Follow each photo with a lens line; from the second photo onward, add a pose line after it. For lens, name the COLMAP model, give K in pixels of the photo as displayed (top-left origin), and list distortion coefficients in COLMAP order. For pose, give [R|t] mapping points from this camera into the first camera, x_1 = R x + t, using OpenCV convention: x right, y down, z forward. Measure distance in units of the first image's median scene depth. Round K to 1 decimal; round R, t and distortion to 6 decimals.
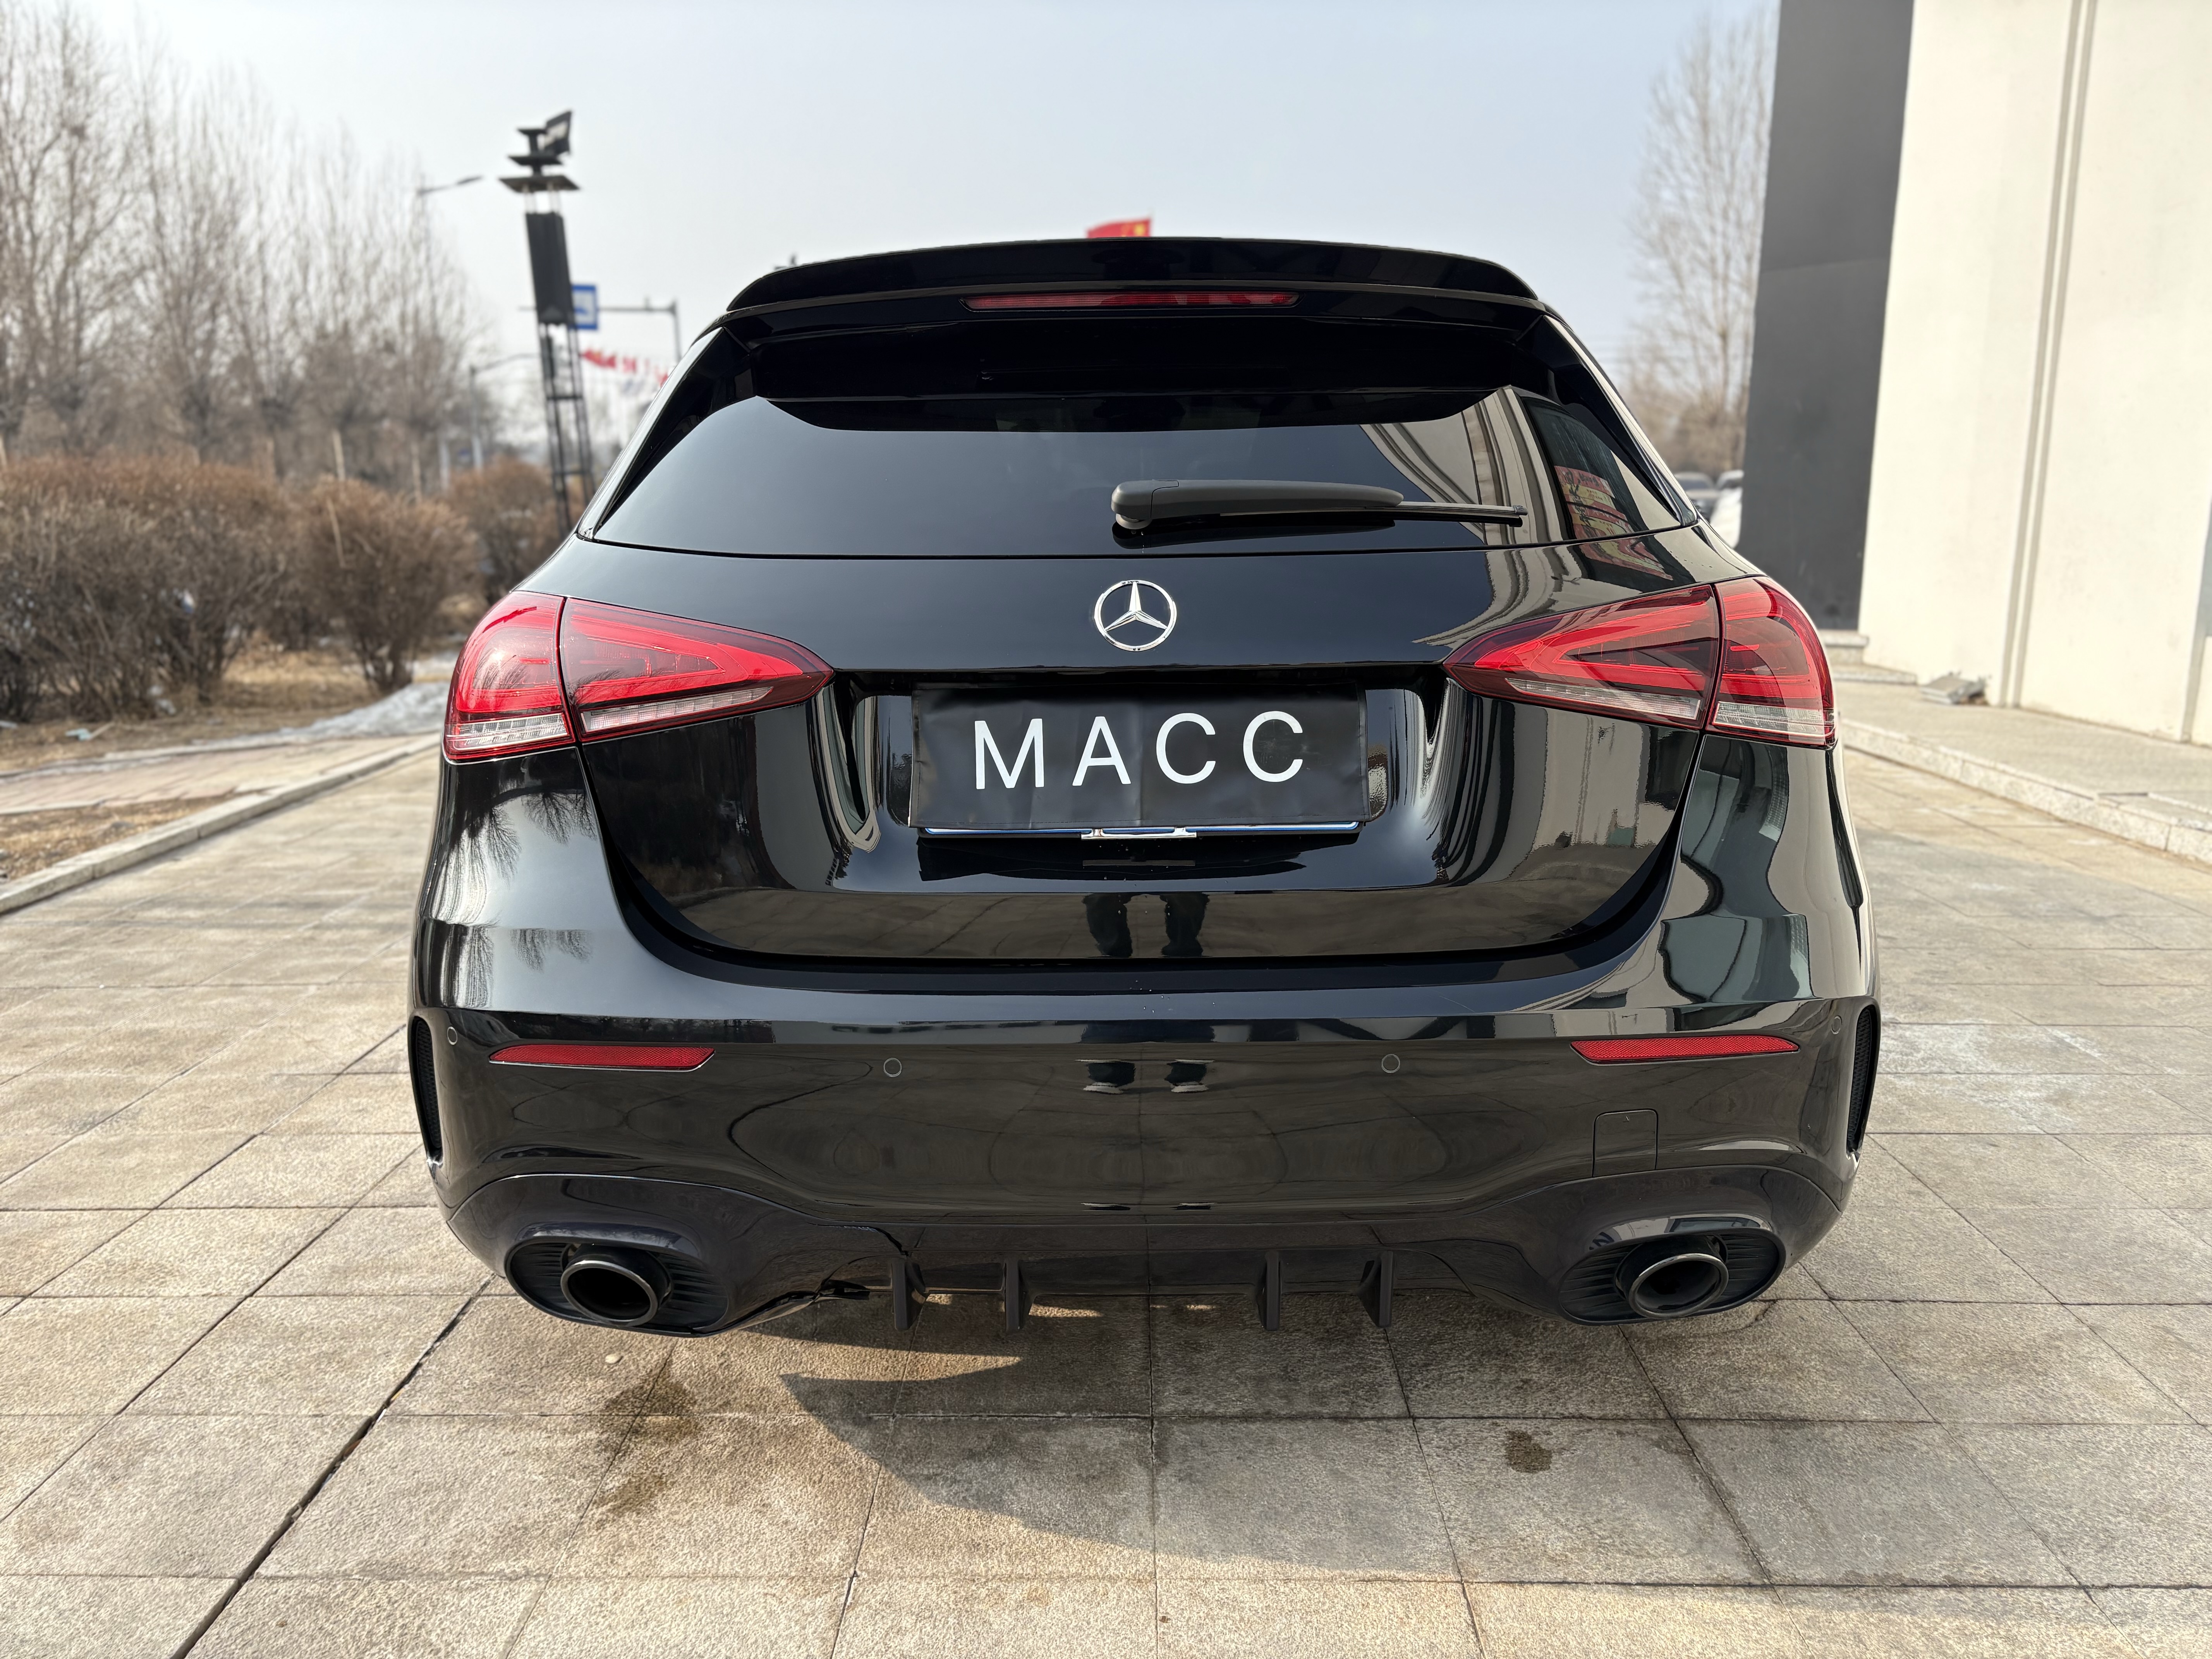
lens RADIAL K [[1669.7, 0, 1103.9], [0, 1669.7, 833.2], [0, 0, 1]] dist [0.051698, -0.057377]
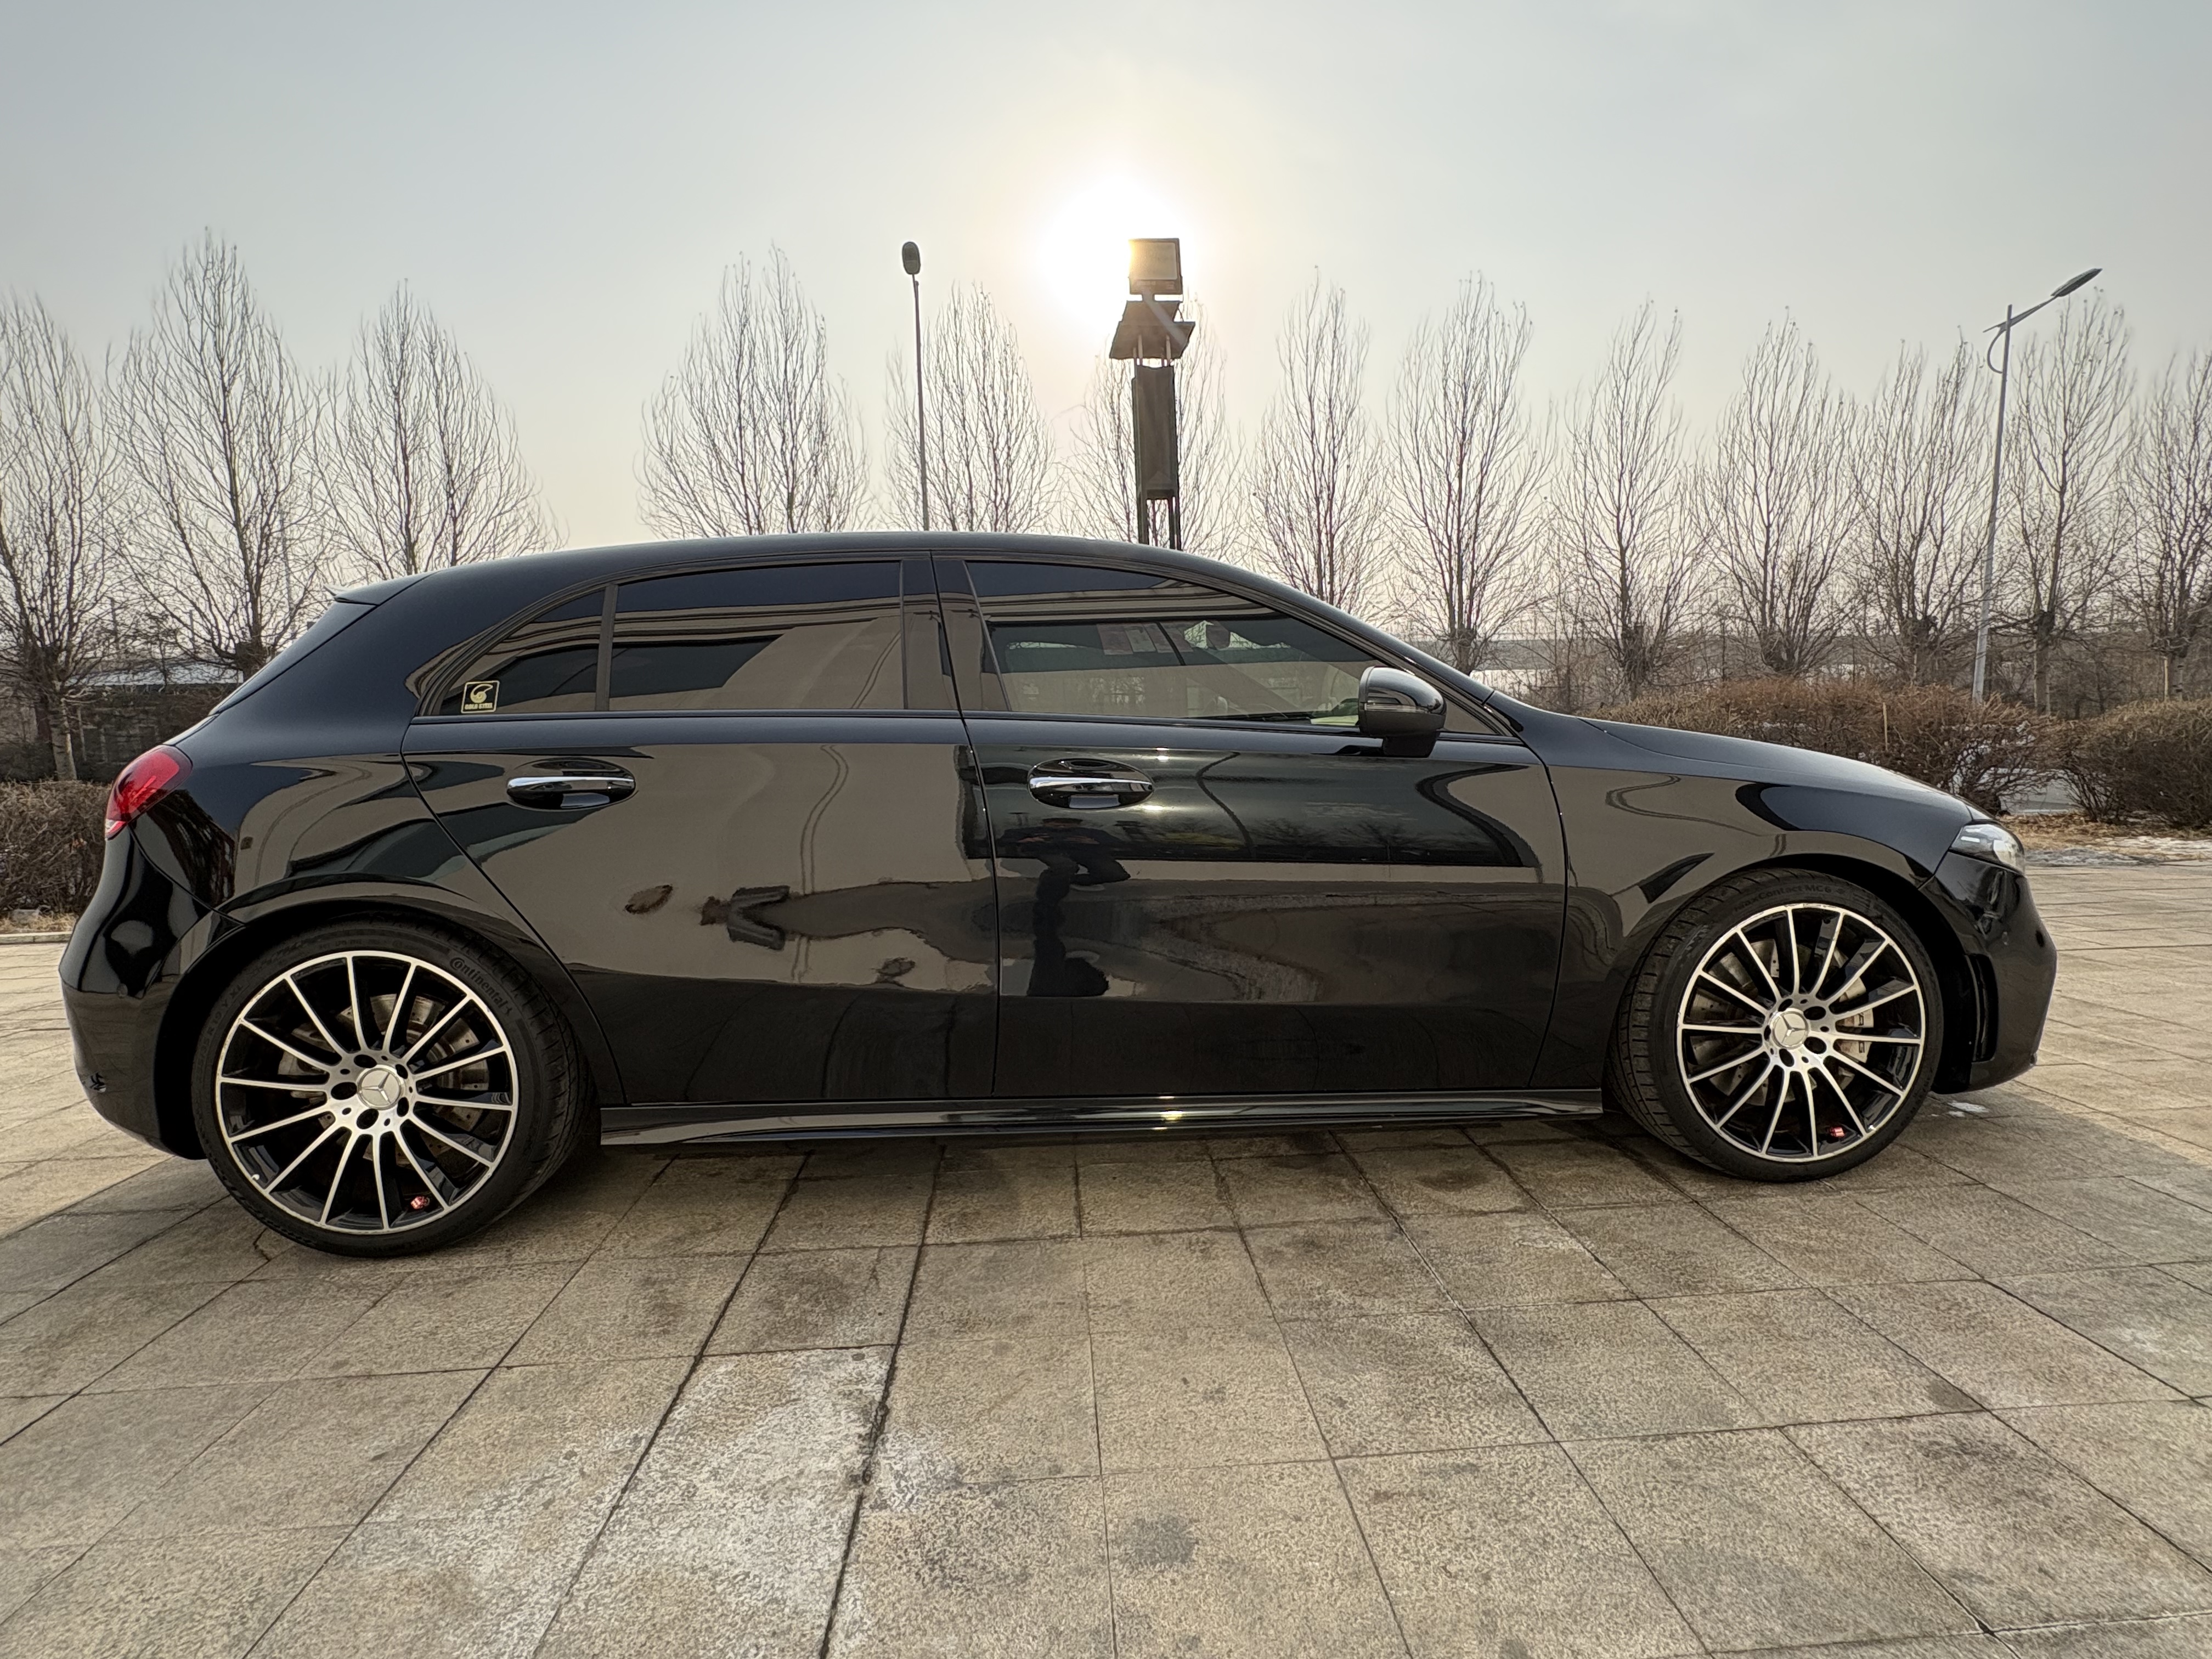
lens RADIAL K [[977.0, 0, 1109.3], [0, 977.0, 829.2], [0, 0, 1]] dist [0.002686, -0.001082]
pose [[0.082845, 0.098073, -0.991725, 0.848670], [-0.173063, 0.981441, 0.082599, -0.181404], [0.981420, 0.164788, 0.098280, 1.064335]]
